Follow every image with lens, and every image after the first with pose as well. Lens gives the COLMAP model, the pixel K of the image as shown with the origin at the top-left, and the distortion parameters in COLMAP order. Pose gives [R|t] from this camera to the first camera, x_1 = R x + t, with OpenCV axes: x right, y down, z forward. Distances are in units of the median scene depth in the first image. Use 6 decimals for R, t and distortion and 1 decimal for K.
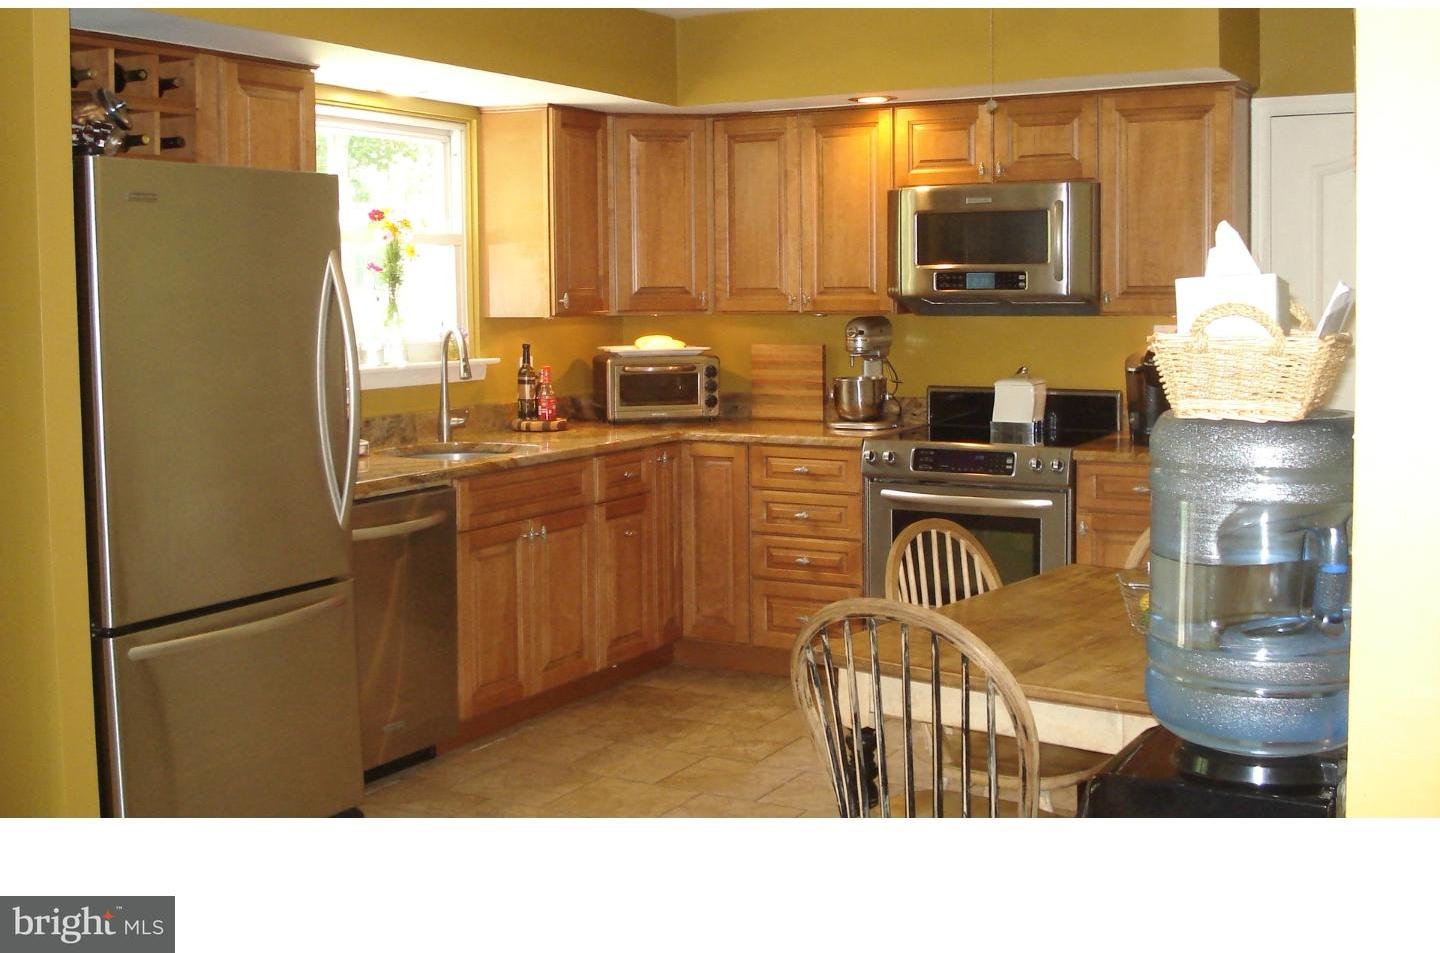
lens RADIAL K [[1648.2, 0, 720.0], [0, 1648.2, 476.5], [0, 0, 1]] dist [-0.007192, -0.026065]
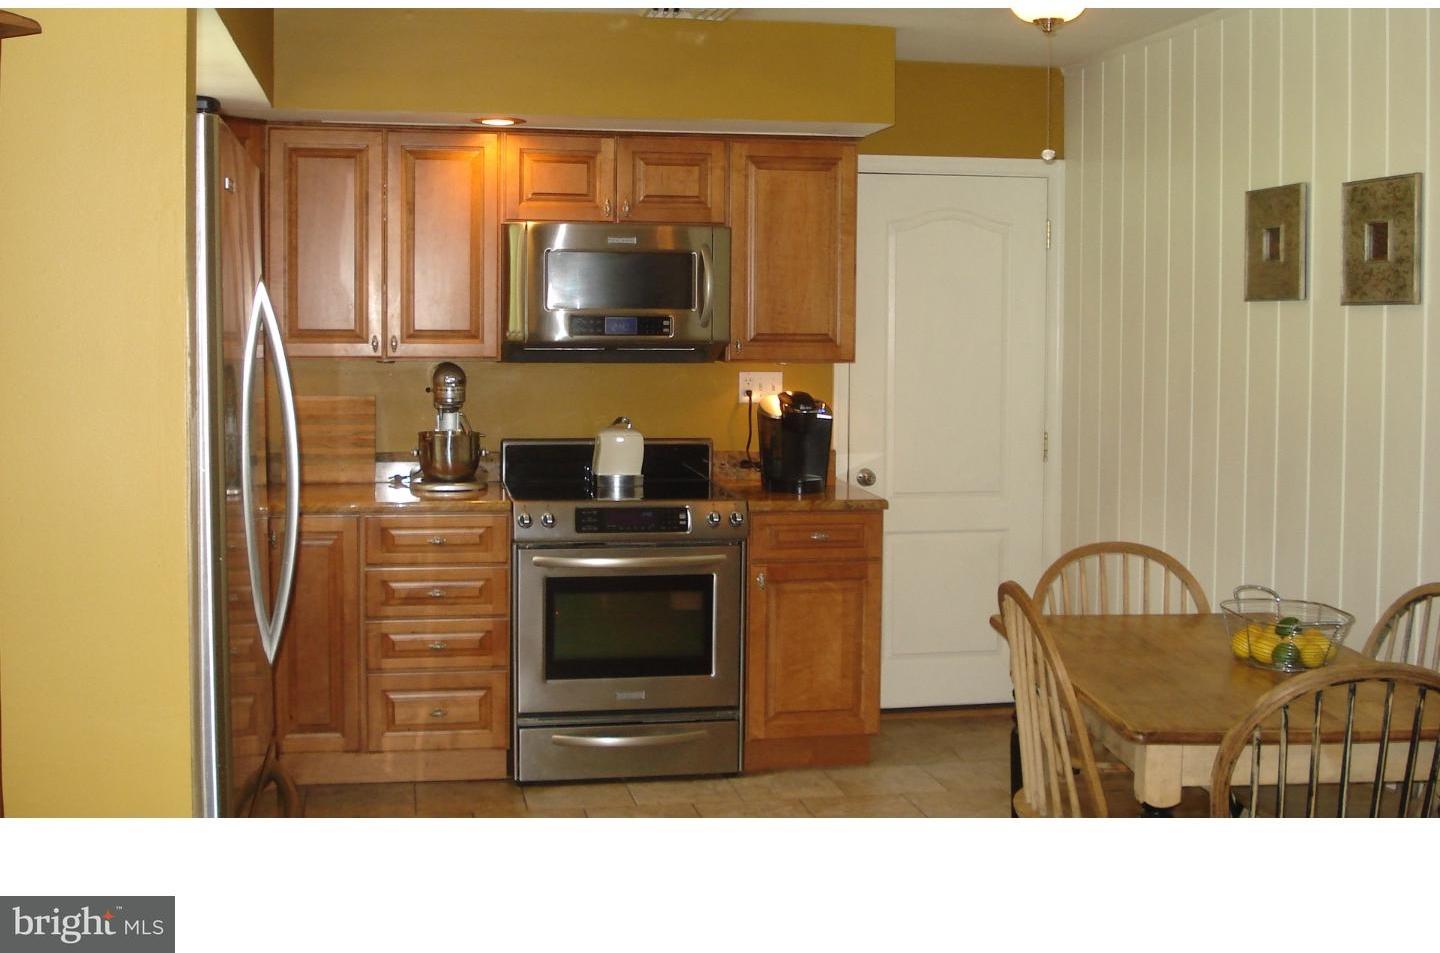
lens RADIAL K [[1648.2, 0, 720.0], [0, 1648.2, 476.5], [0, 0, 1]] dist [-0.007192, -0.026065]
pose [[0.775982, -0.043565, 0.629248, -0.398895], [0.059345, 0.998229, -0.004073, -0.026684], [-0.627957, 0.040504, 0.777194, 0.245270]]
